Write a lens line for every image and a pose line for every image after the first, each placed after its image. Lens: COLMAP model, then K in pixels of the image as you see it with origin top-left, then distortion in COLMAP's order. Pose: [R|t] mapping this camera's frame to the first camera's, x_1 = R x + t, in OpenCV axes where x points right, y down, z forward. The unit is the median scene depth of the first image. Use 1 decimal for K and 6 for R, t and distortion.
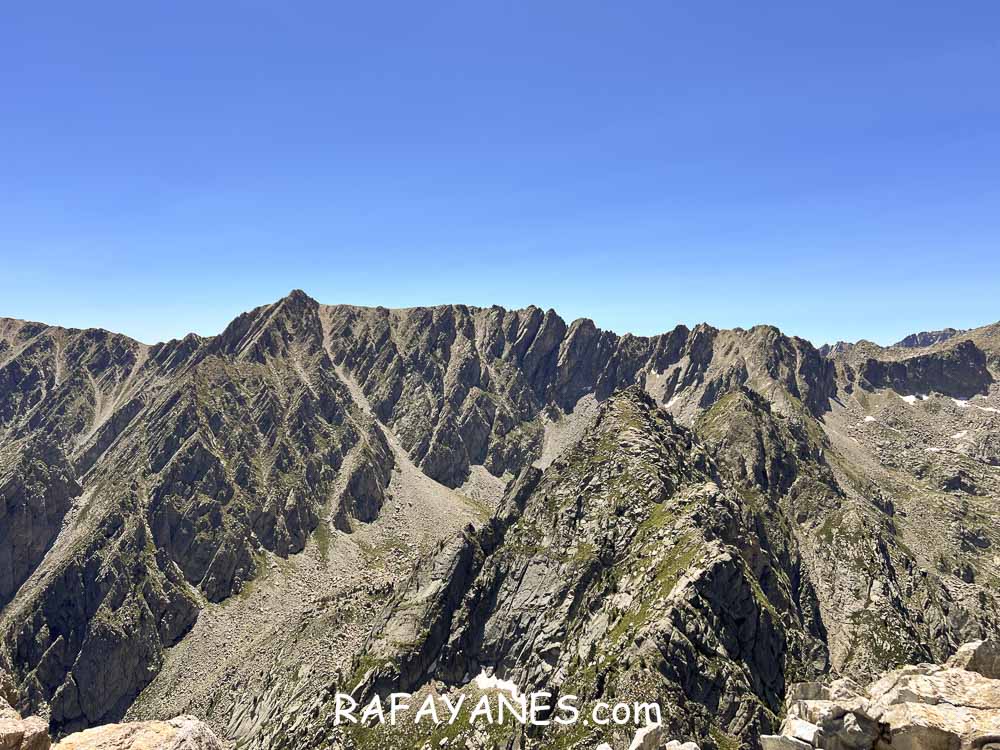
lens RADIAL K [[759.0, 0, 512.9], [0, 759.0, 377.3], [0, 0, 1]] dist [0.005324, -0.010239]
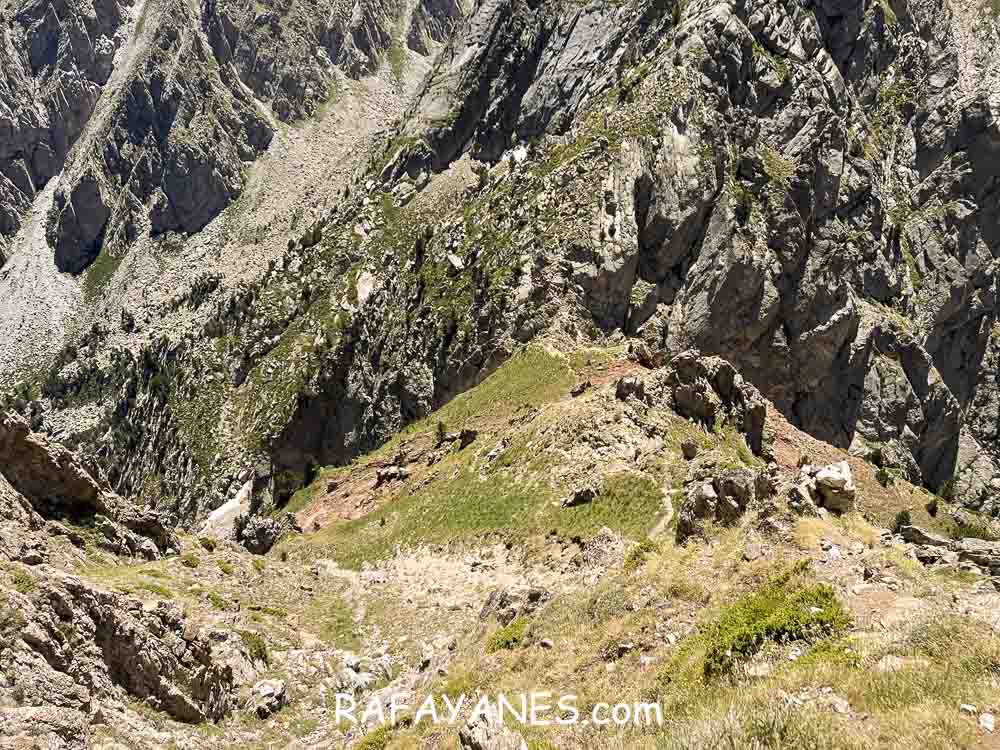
lens RADIAL K [[759.0, 0, 511.8], [0, 759.0, 379.7], [0, 0, 1]] dist [0.005324, -0.010239]
pose [[0.989404, 0.052823, -0.135240, 0.043392], [0.026807, 0.848994, 0.527721, 0.084165], [0.142694, -0.525755, 0.838582, 0.072766]]
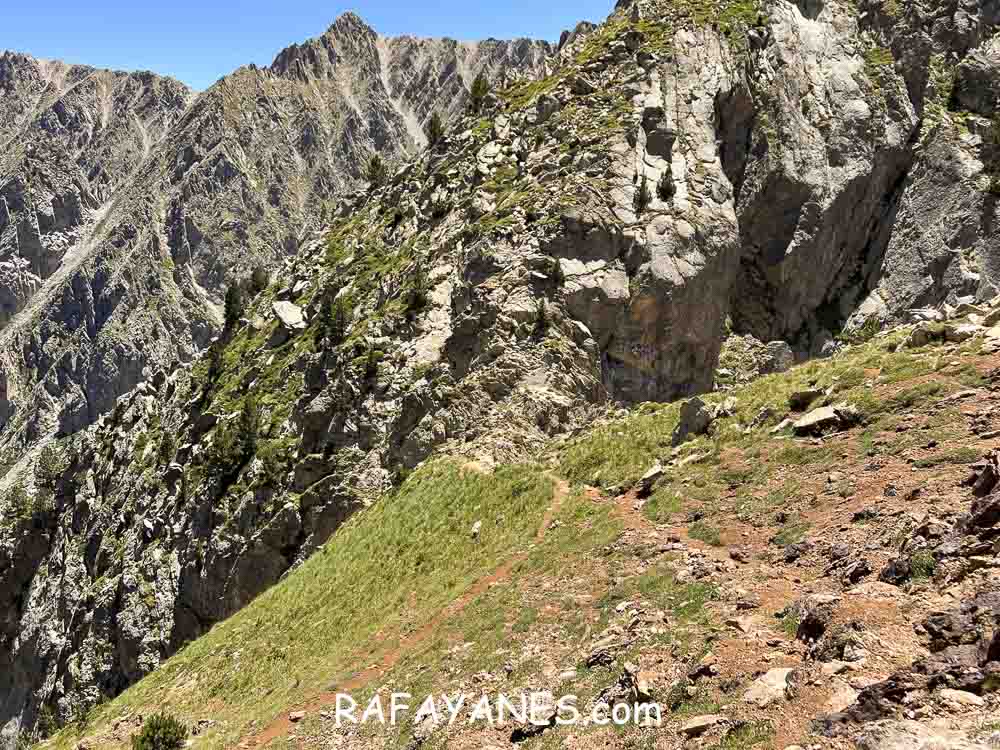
lens RADIAL K [[759.0, 0, 508.2], [0, 759.0, 364.2], [0, 0, 1]] dist [0.005324, -0.010239]
pose [[0.991384, 0.044005, -0.123373, 0.033145], [-0.017013, 0.977160, 0.211825, 0.173303], [0.129876, -0.207901, 0.969489, 0.208726]]
